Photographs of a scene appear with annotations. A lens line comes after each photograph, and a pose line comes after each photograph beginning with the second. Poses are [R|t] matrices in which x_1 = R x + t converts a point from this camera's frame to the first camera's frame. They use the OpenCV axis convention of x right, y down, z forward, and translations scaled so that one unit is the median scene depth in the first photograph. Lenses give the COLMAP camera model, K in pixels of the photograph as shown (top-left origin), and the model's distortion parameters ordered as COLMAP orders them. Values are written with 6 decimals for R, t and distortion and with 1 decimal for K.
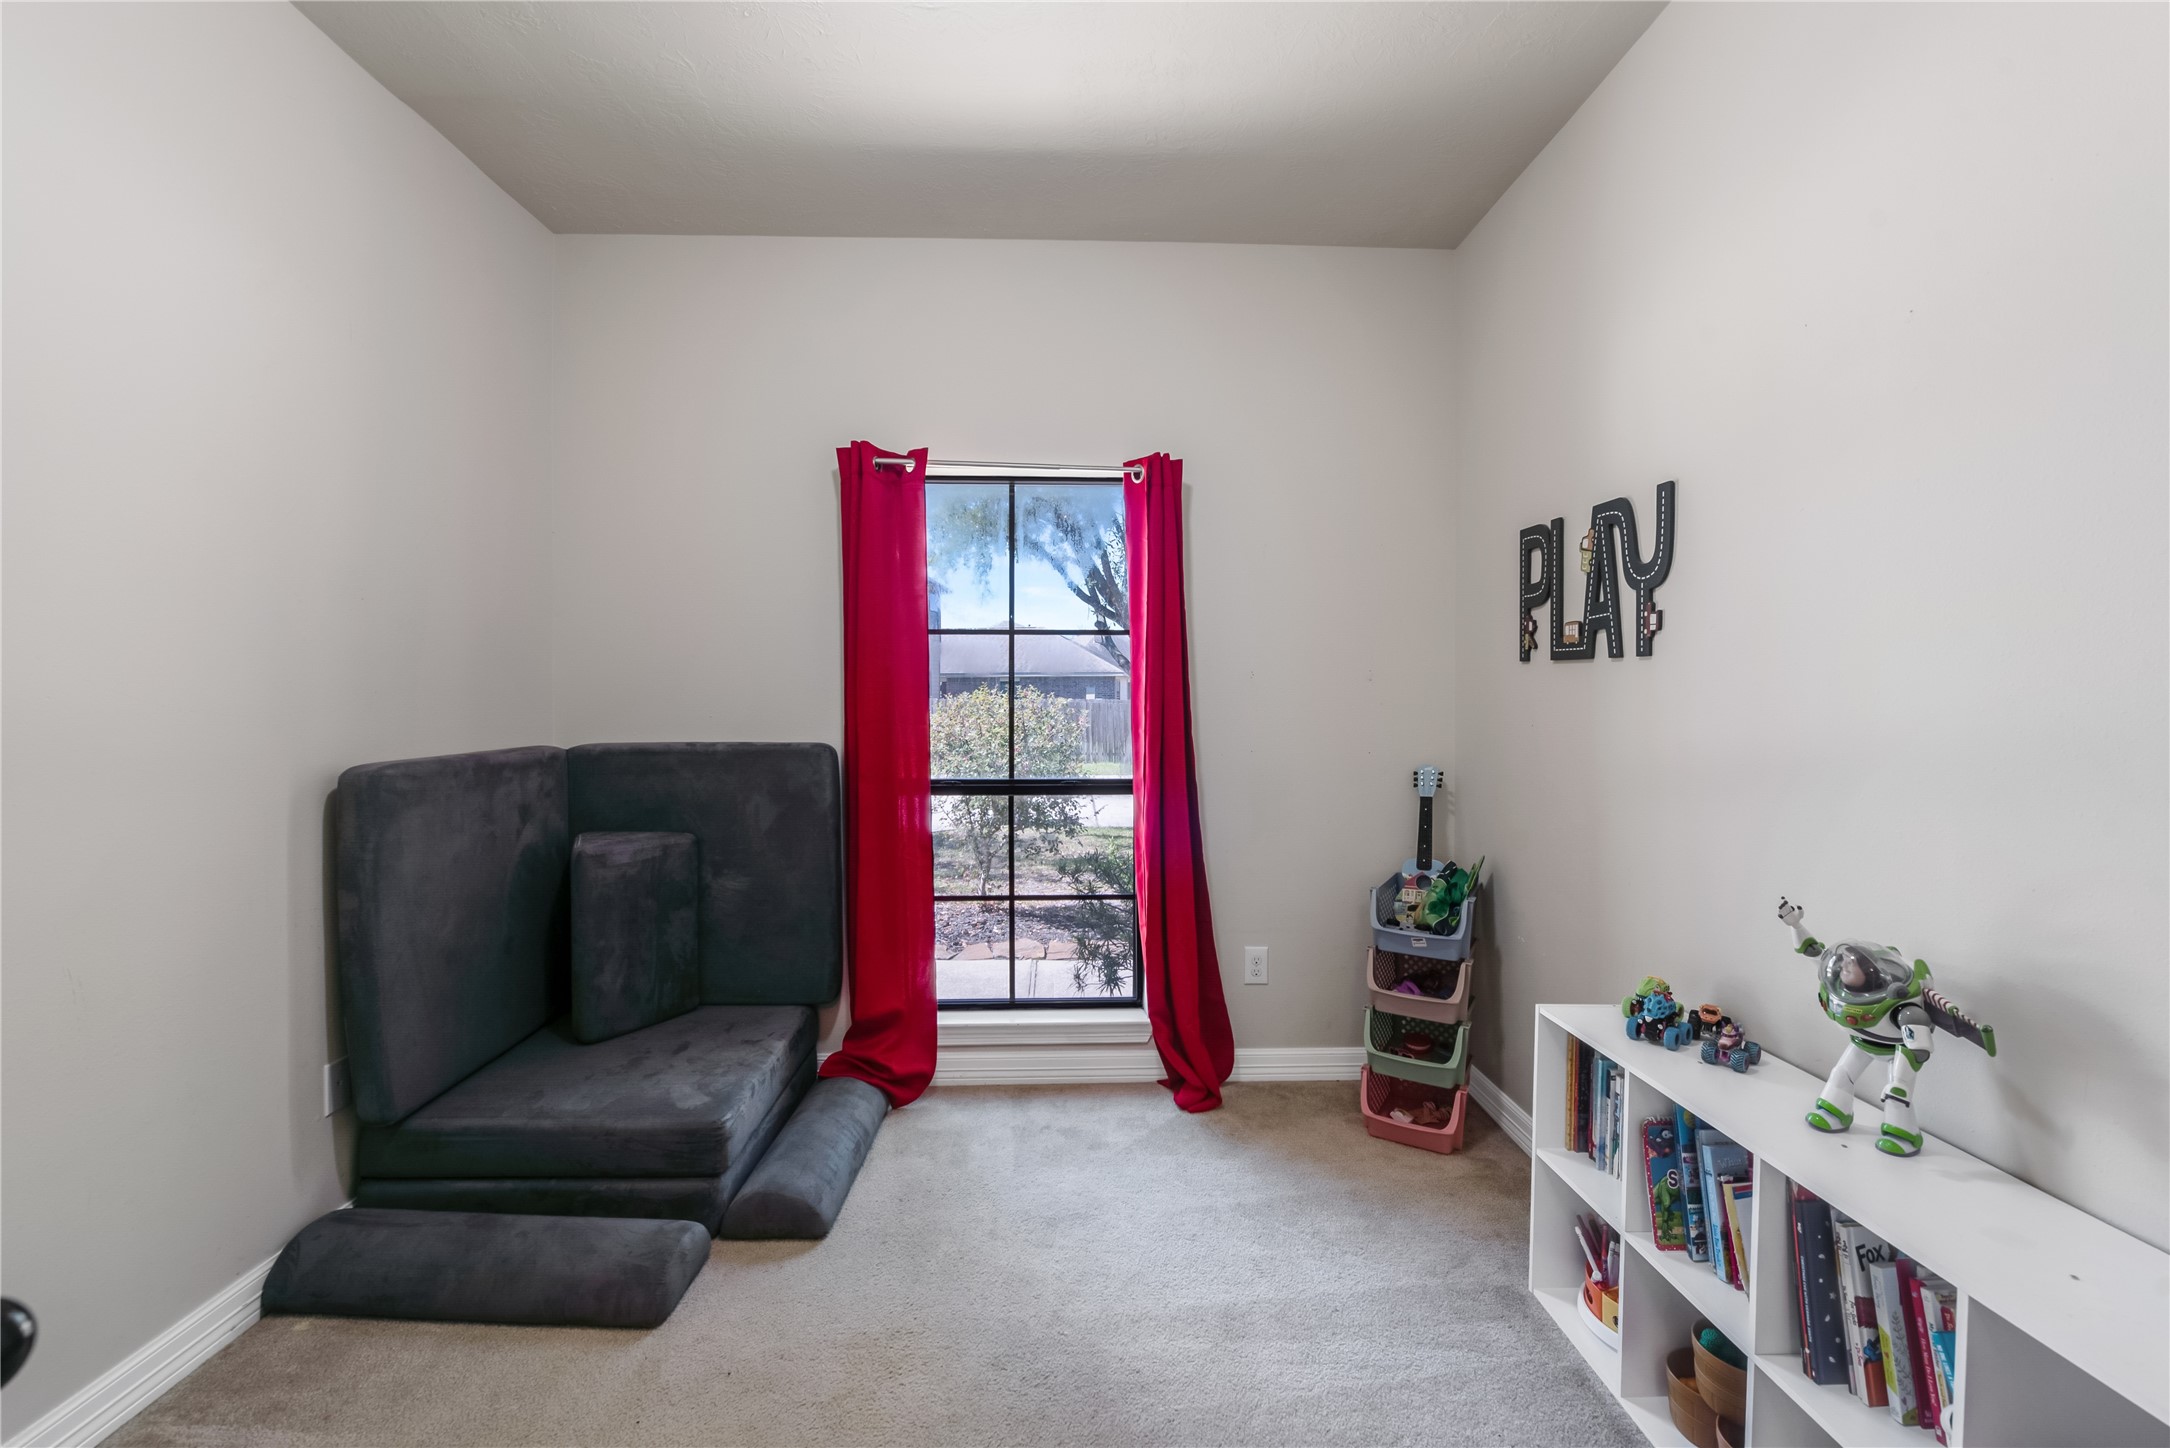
lens RADIAL K [[861.9, 0, 1087.0], [0, 861.9, 720.7], [0, 0, 1]] dist [-0.000261, -0.000059]
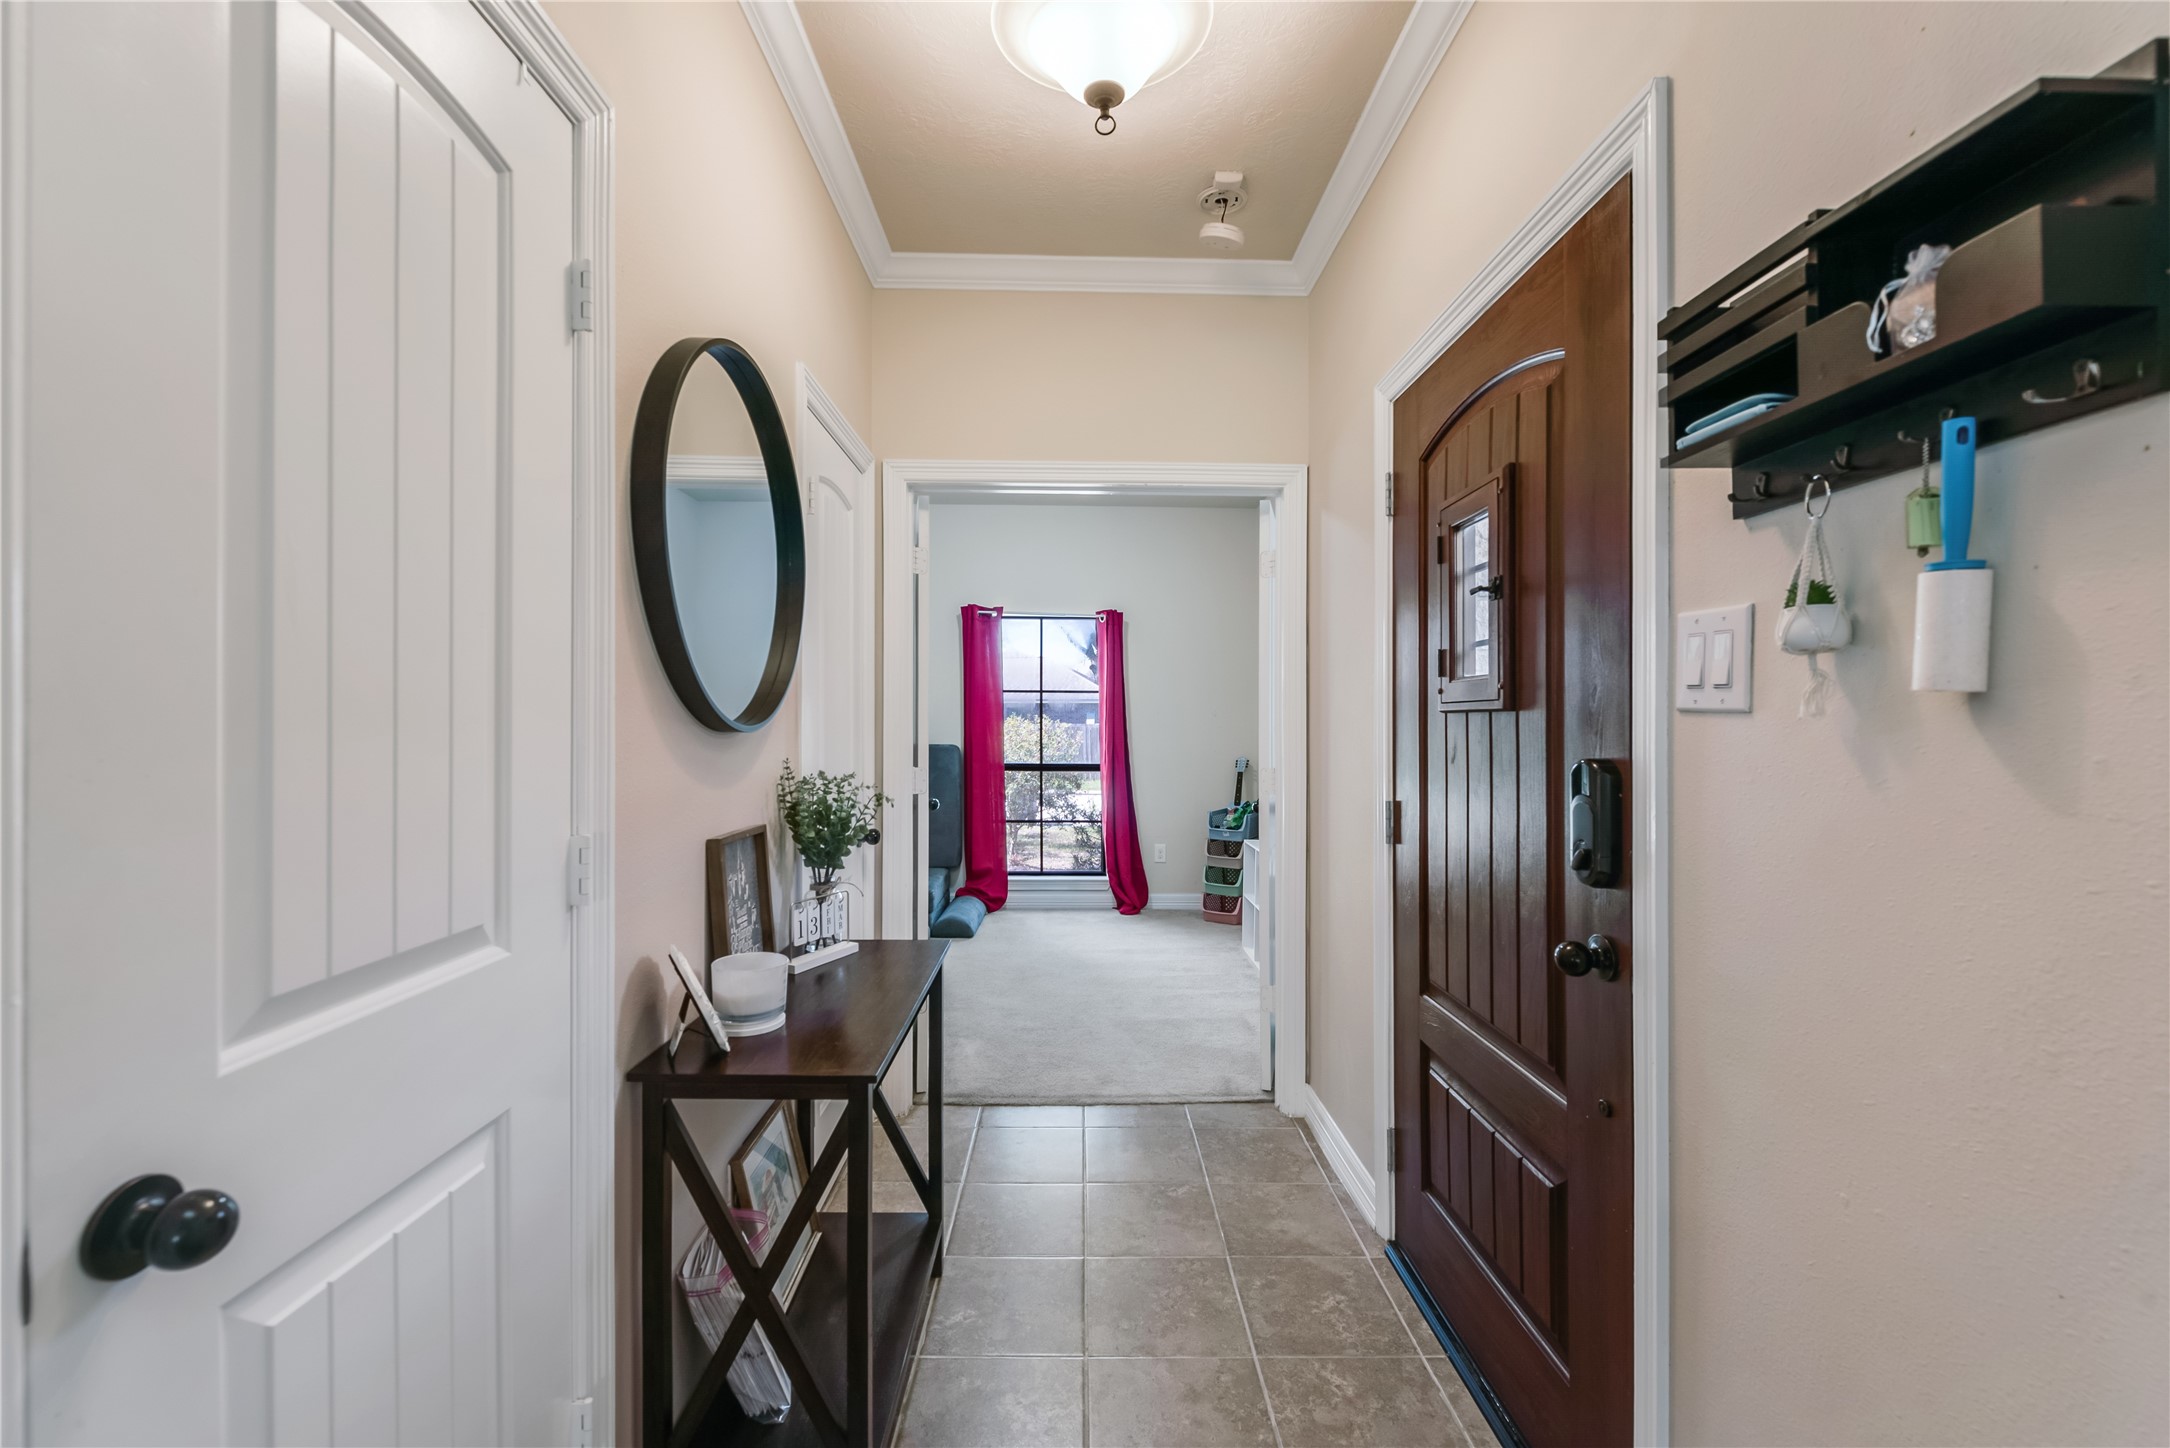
lens RADIAL K [[861.9, 0, 1081.0], [0, 861.9, 722.8], [0, 0, 1]] dist [-0.000261, -0.000059]
pose [[0.999965, 0.001178, -0.008259, 0.024076], [-0.001392, 0.999660, -0.026041, 0.024674], [0.008225, 0.026052, 0.999627, -1.103691]]
